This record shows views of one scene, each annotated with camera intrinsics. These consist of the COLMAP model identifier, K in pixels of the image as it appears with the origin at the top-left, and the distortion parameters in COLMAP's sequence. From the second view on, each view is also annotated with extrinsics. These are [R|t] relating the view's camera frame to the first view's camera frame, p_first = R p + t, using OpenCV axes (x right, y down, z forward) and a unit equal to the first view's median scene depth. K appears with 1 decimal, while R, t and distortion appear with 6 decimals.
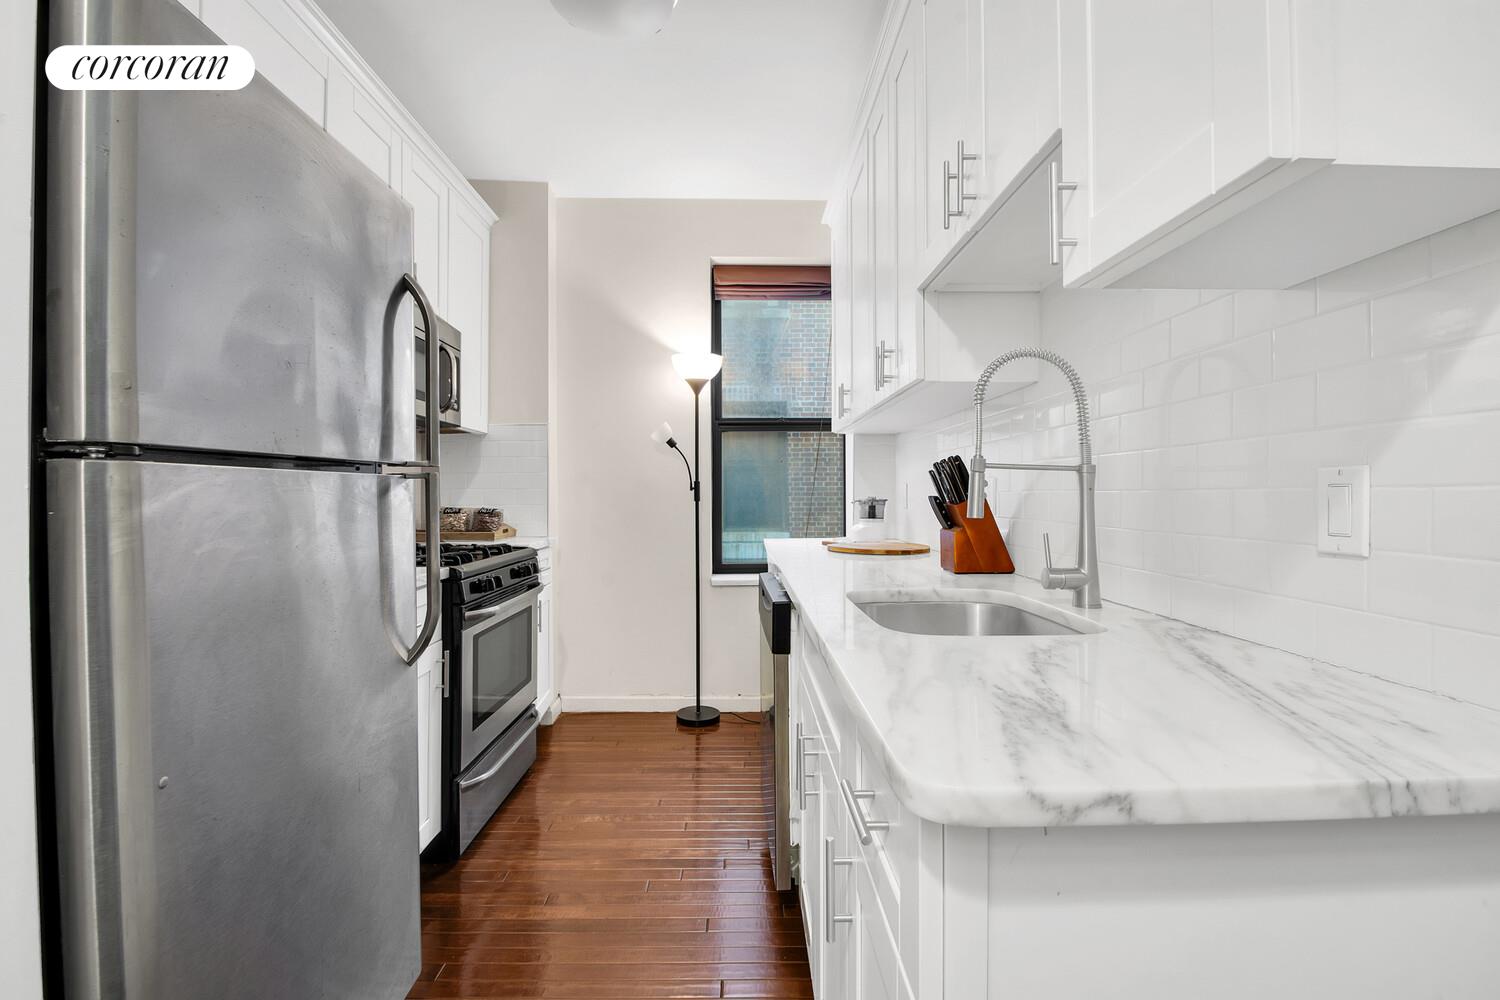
lens RADIAL K [[664.0, 0, 752.6], [0, 664.0, 495.7], [0, 0, 1]] dist [0.002946, -0.012435]
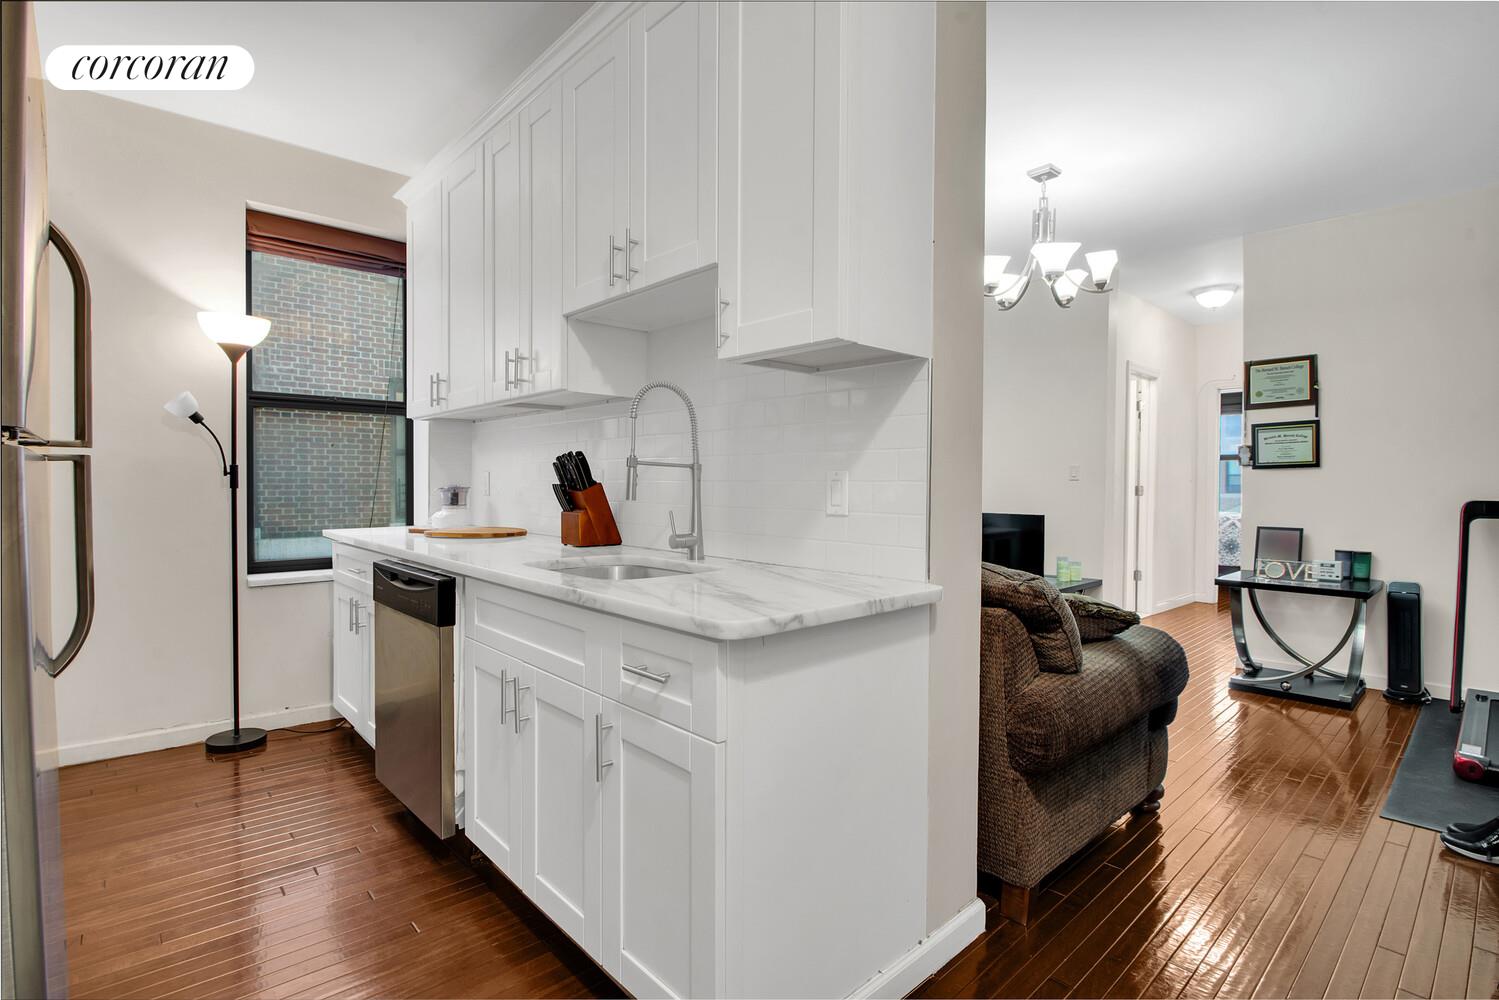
lens RADIAL K [[718.5, 0, 749.5], [0, 718.5, 500.0], [0, 0, 1]] dist [-0.024609, -0.000230]
pose [[0.753250, -0.007869, 0.657687, -0.203952], [-0.006898, 0.999779, 0.019862, 0.000647], [-0.657698, -0.019498, 0.753029, -0.126852]]
